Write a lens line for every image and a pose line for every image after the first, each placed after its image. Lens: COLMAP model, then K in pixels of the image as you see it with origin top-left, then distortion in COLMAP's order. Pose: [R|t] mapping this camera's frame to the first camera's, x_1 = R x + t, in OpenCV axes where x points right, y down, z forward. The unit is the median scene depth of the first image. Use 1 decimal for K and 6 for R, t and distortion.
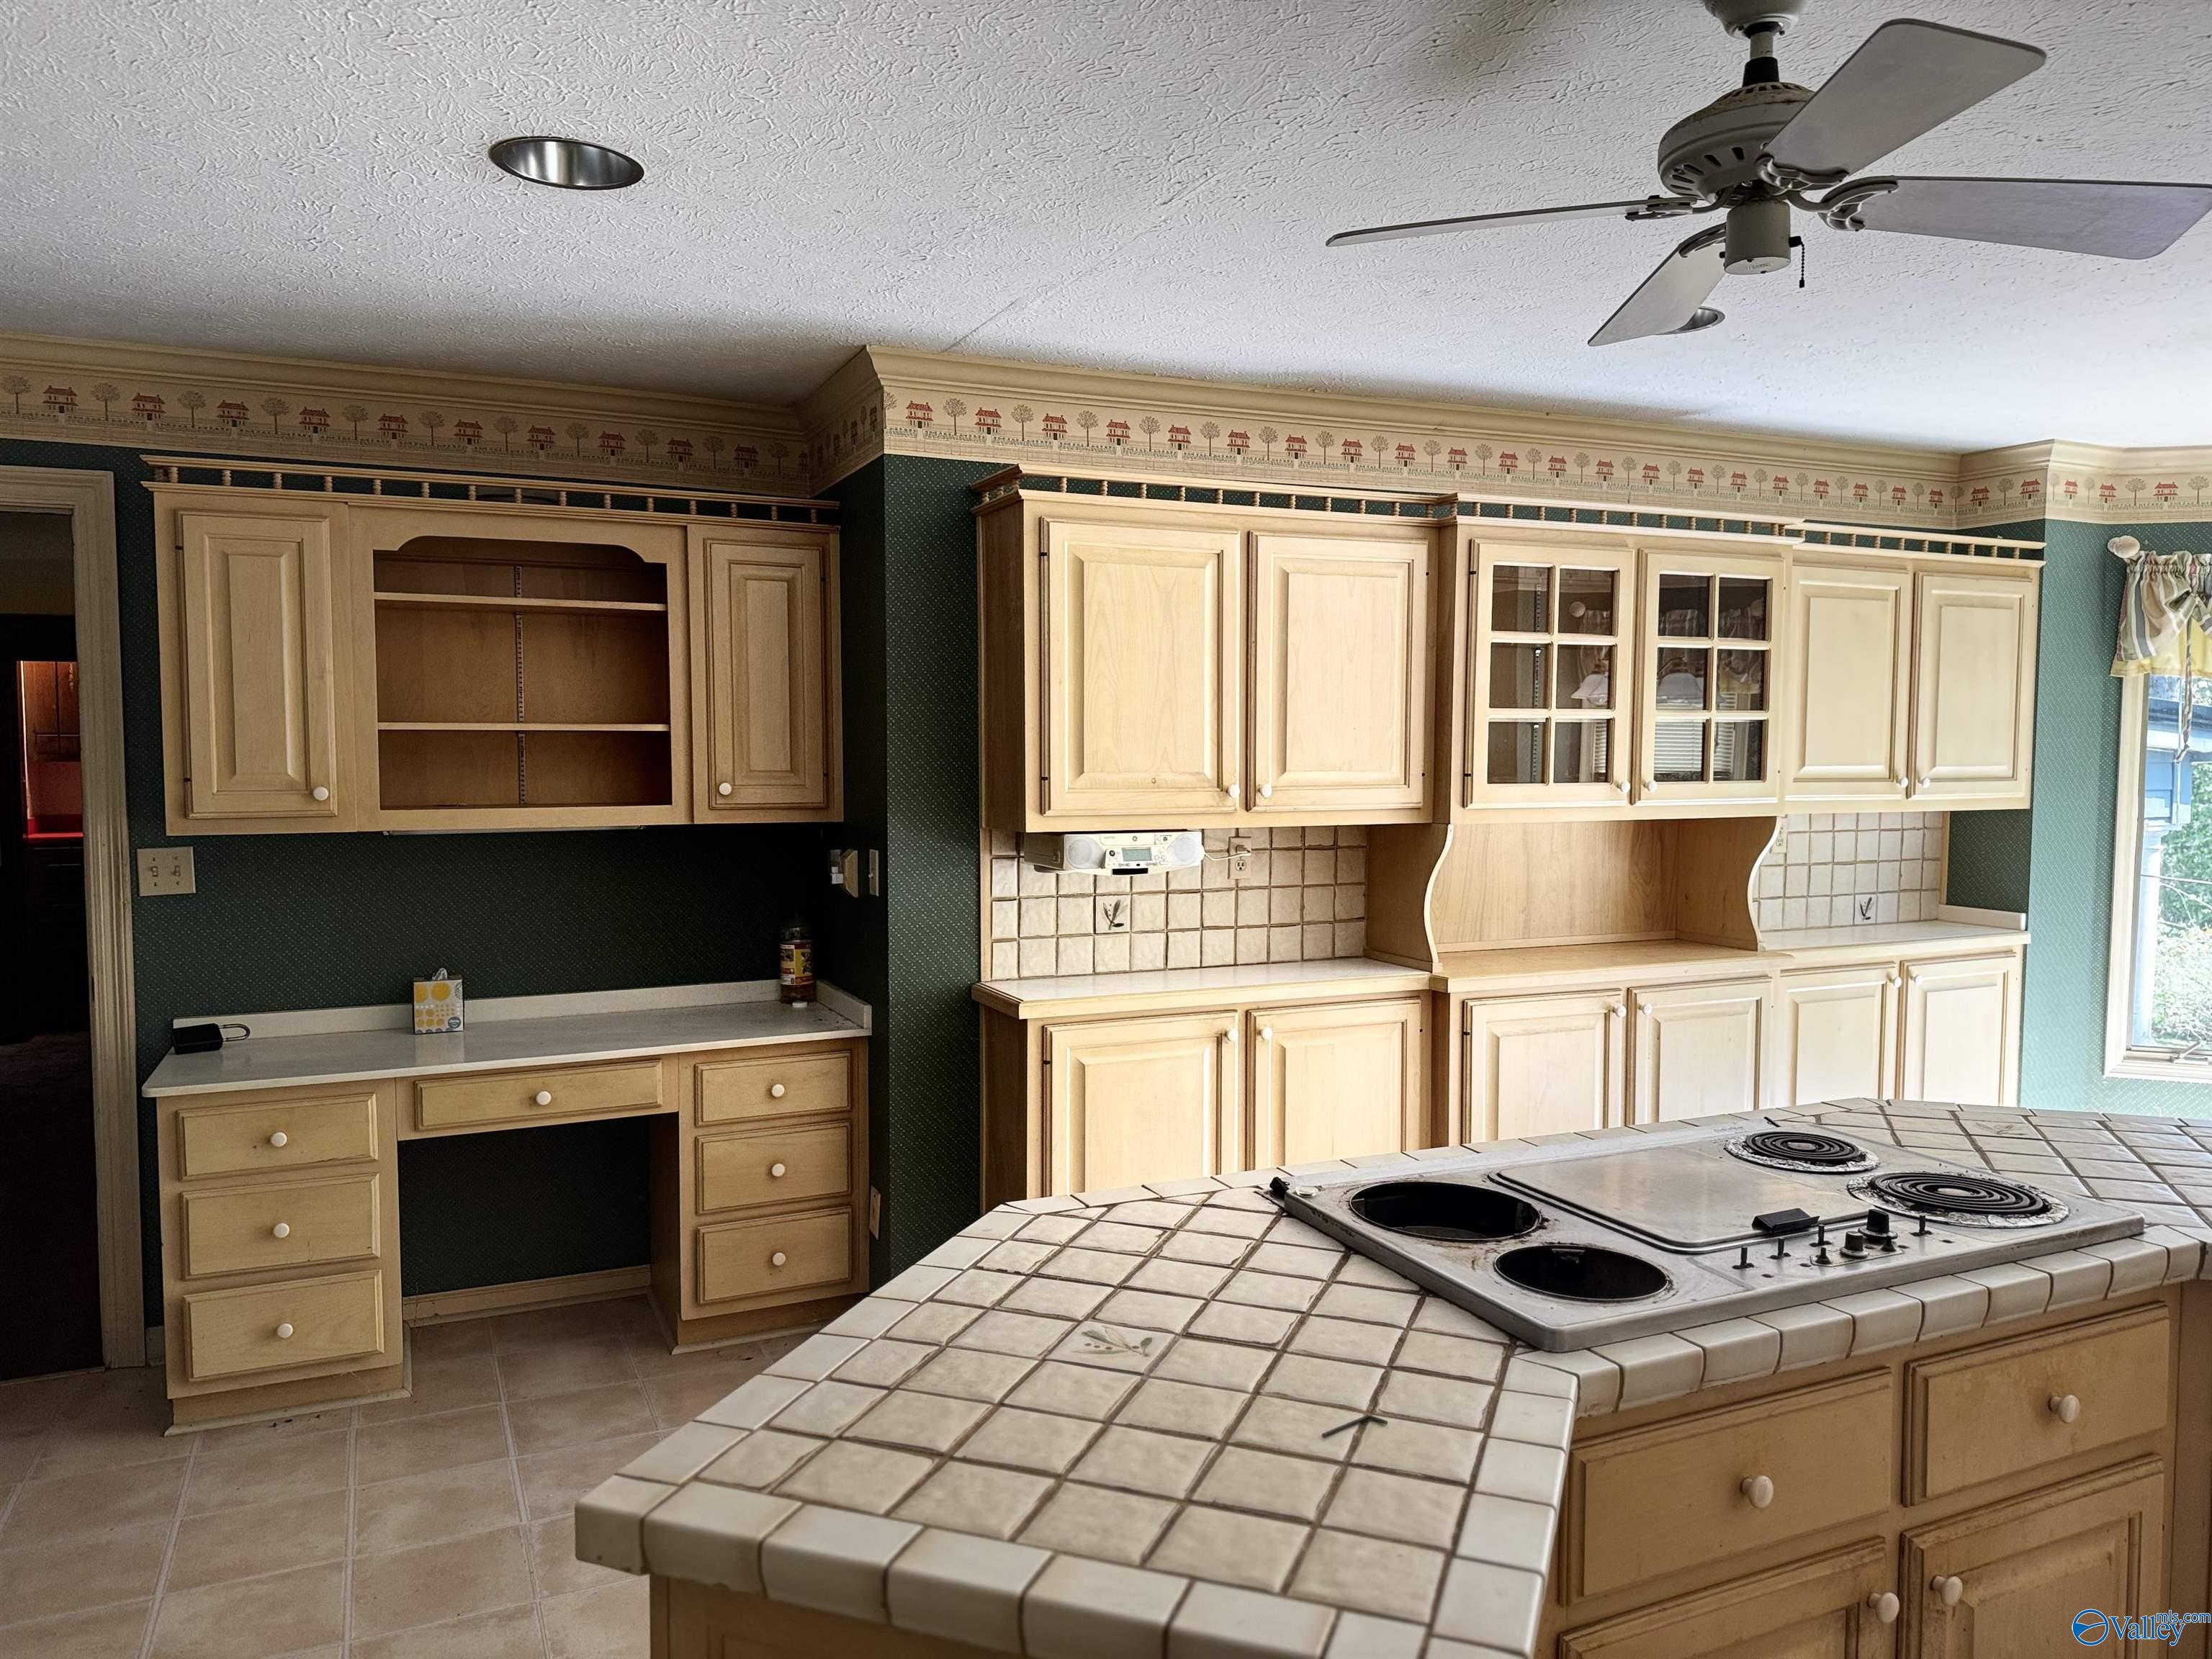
lens RADIAL K [[1527.3, 0, 1108.8], [0, 1527.3, 830.2], [0, 0, 1]] dist [0.073391, -0.092225]
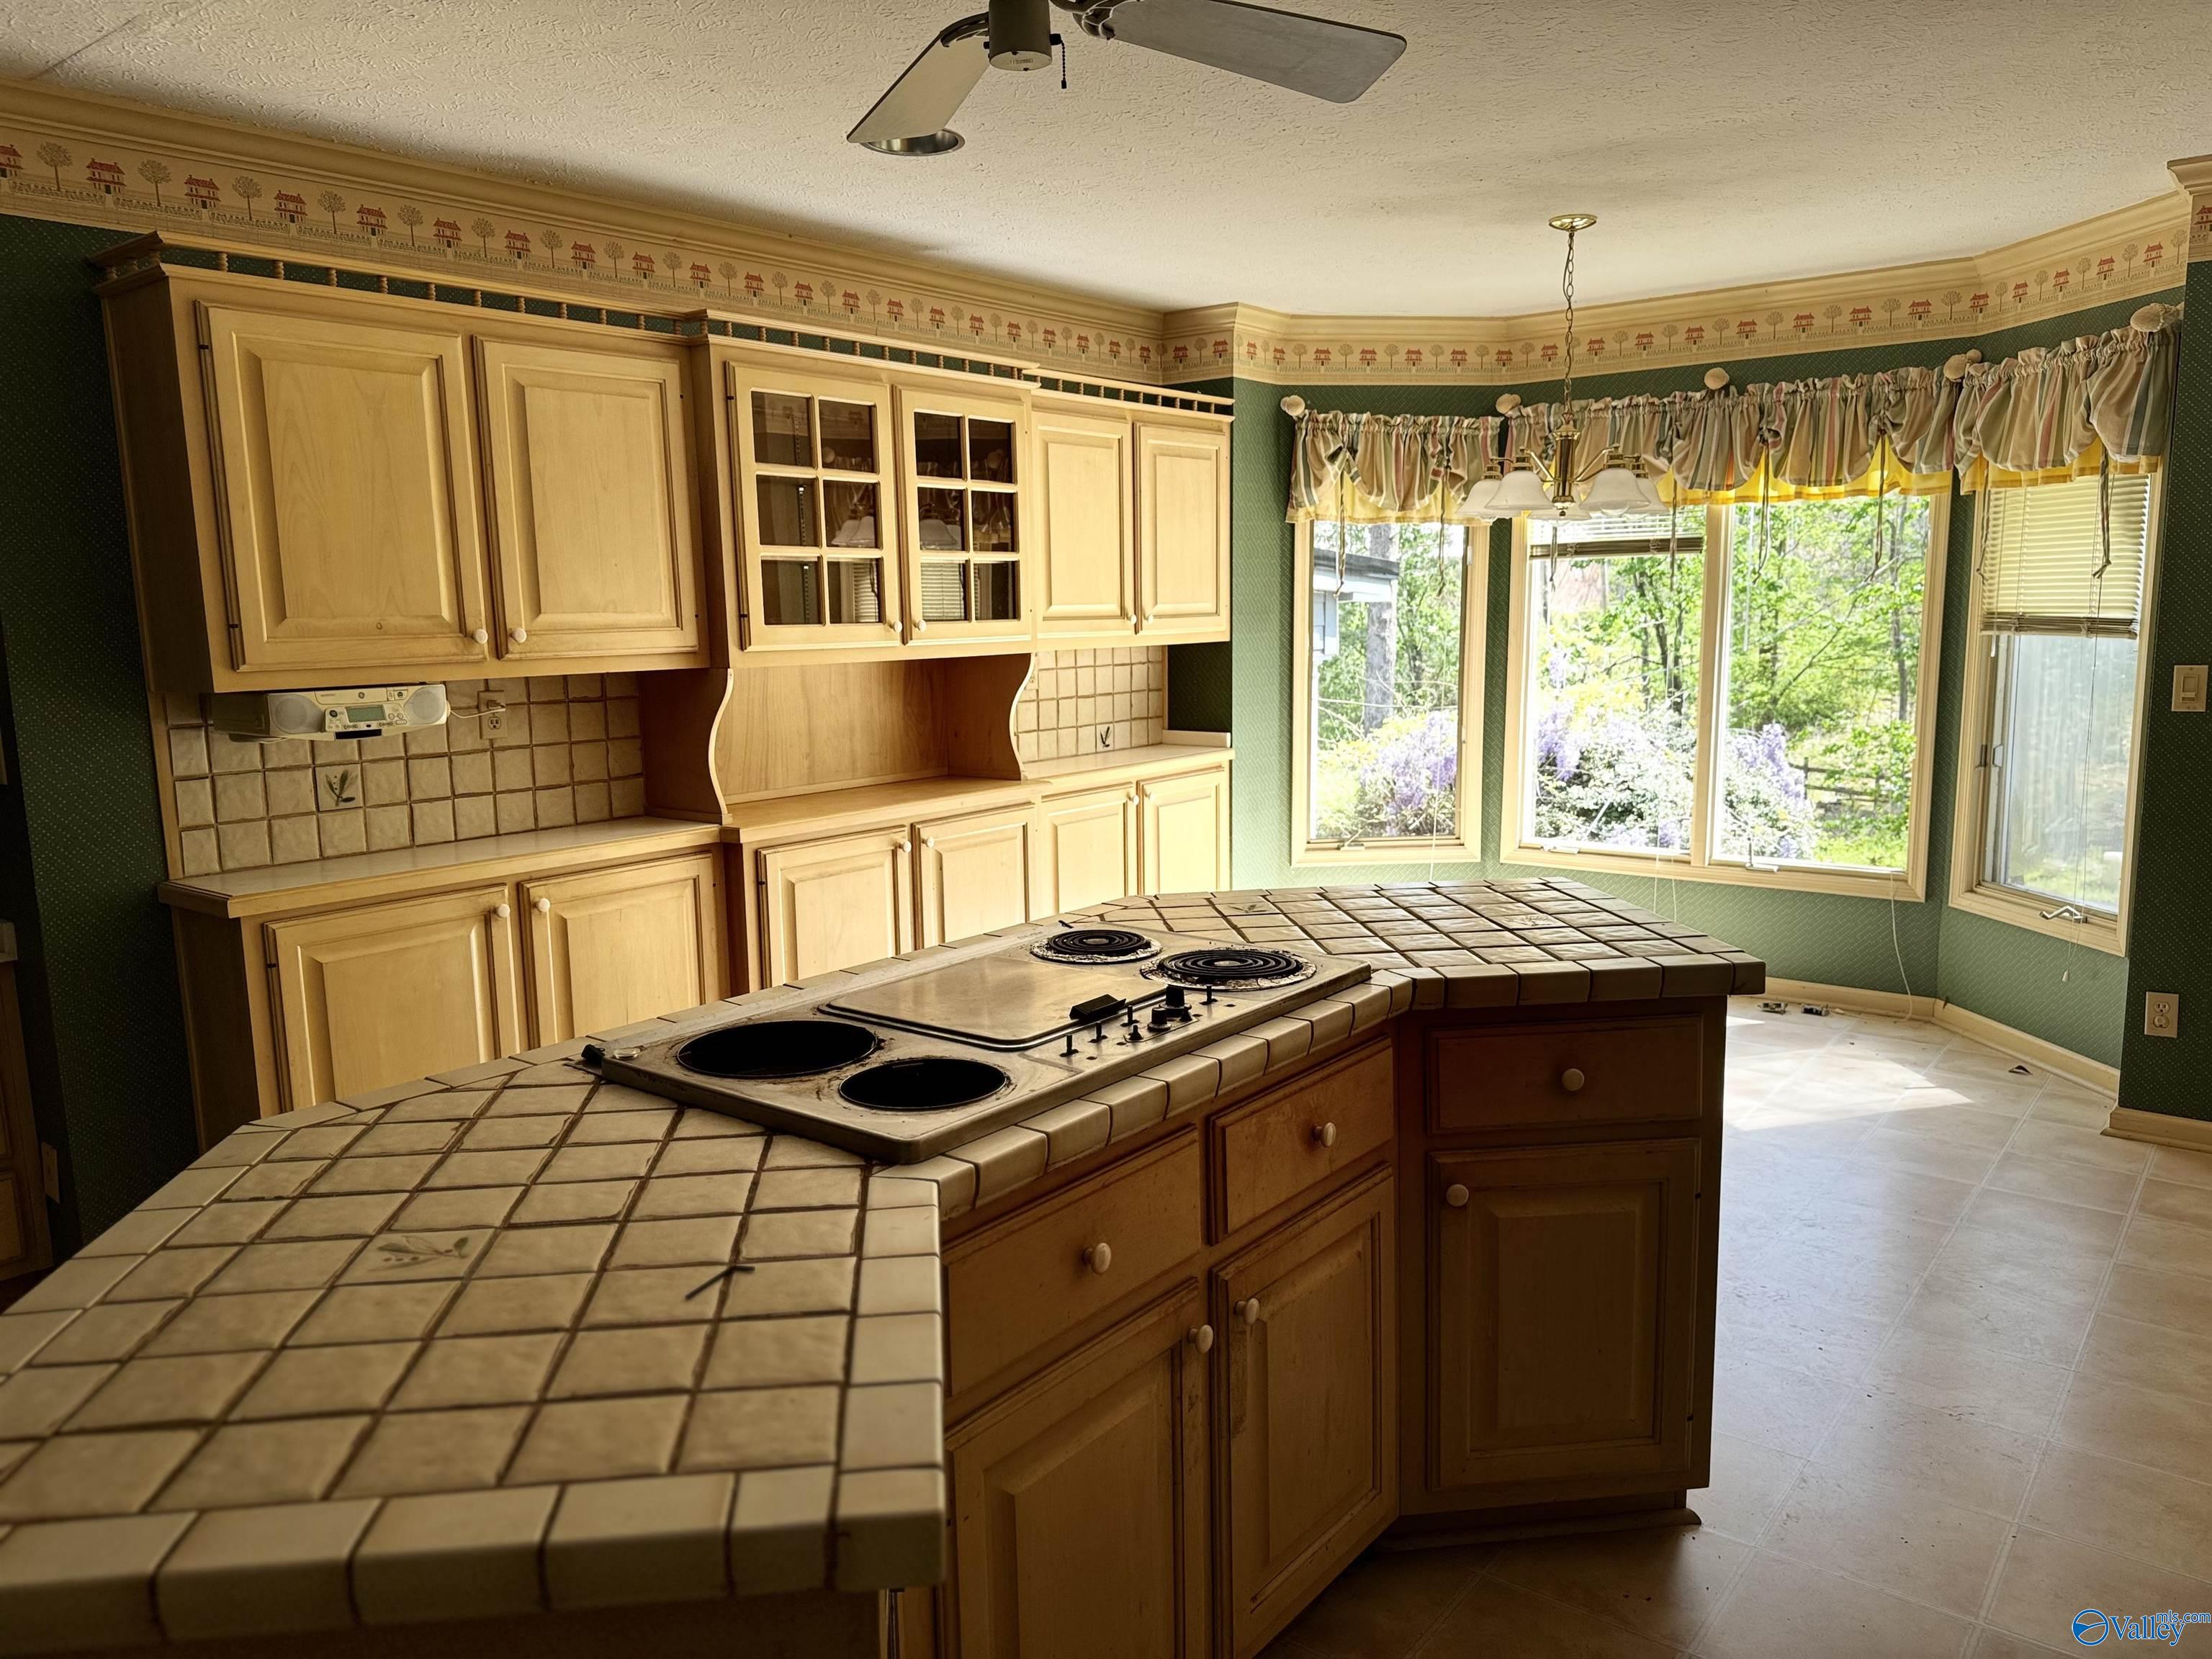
lens RADIAL K [[1560.1, 0, 1109.4], [0, 1560.1, 834.4], [0, 0, 1]] dist [0.072788, -0.097801]
pose [[0.892139, -0.086348, 0.443431, -0.007691], [0.044605, 0.993604, 0.103740, 0.009567], [-0.449553, -0.072772, 0.890285, 0.021276]]
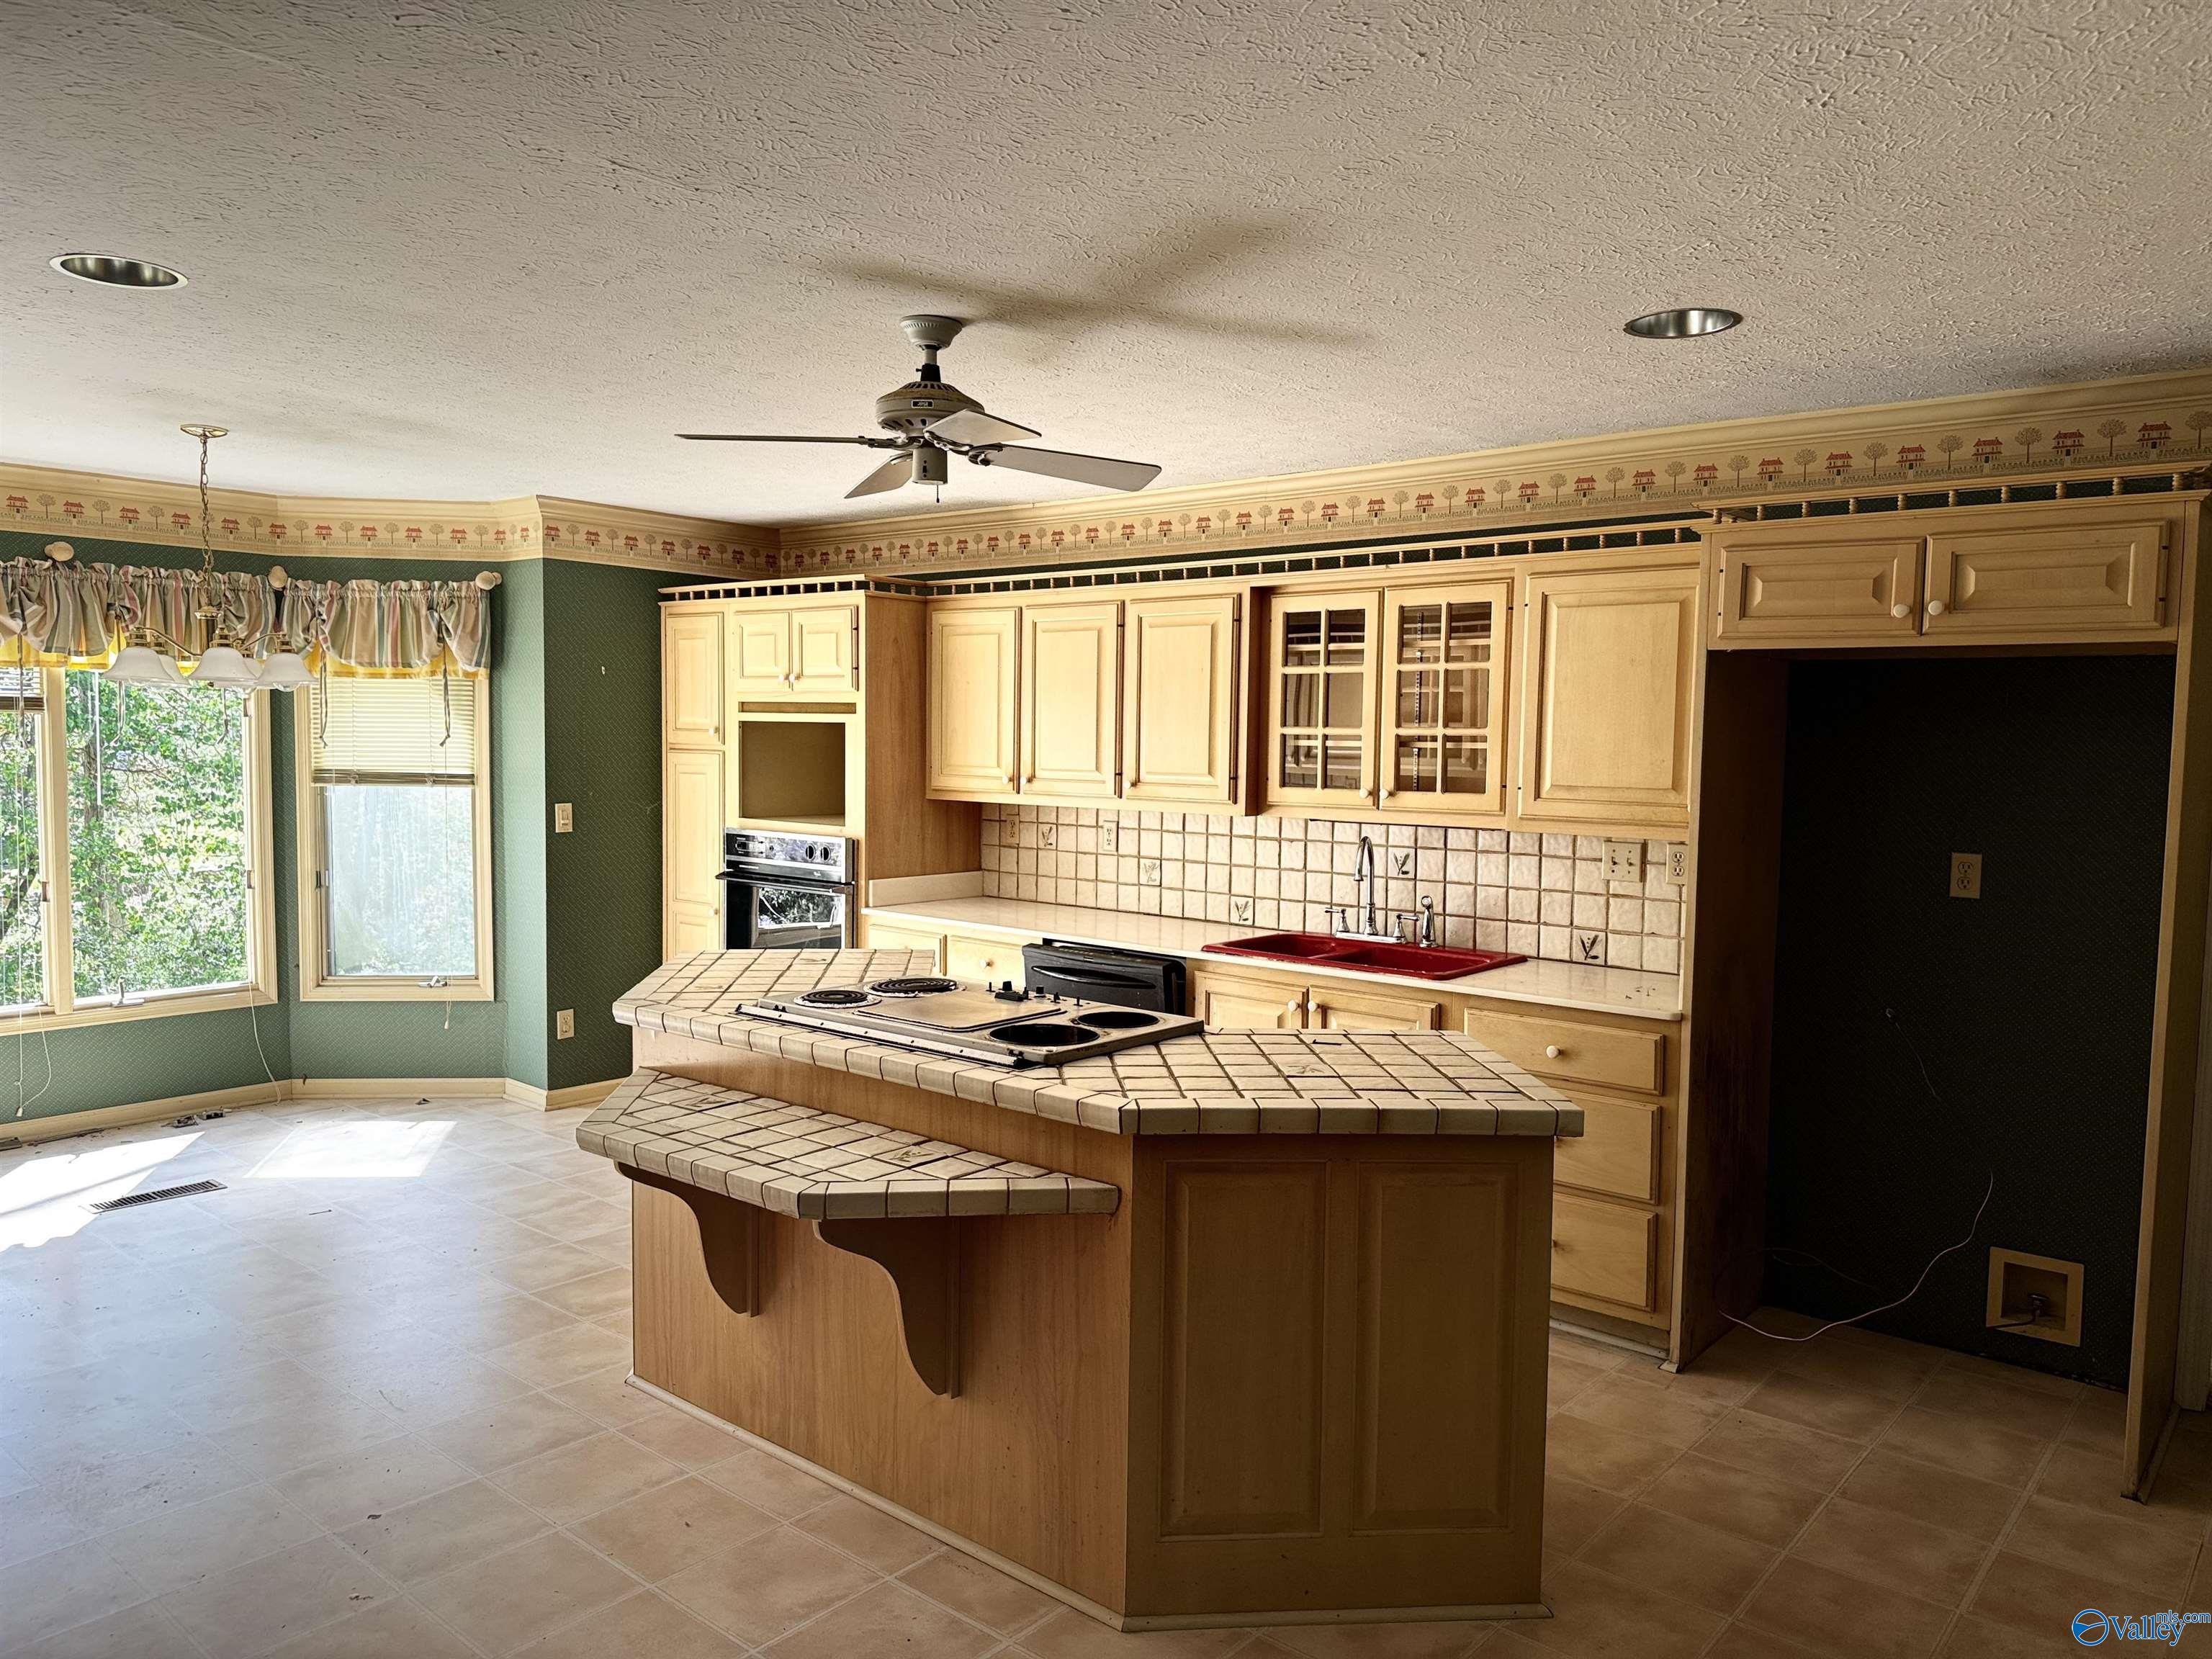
lens RADIAL K [[1550.6, 0, 1100.0], [0, 1550.6, 832.8], [0, 0, 1]] dist [0.169449, -0.264316]
pose [[-0.420398, -0.069466, 0.904677, -0.495834], [0.032073, 0.995304, 0.091329, -0.046281], [-0.906773, 0.067410, -0.416196, 0.616016]]
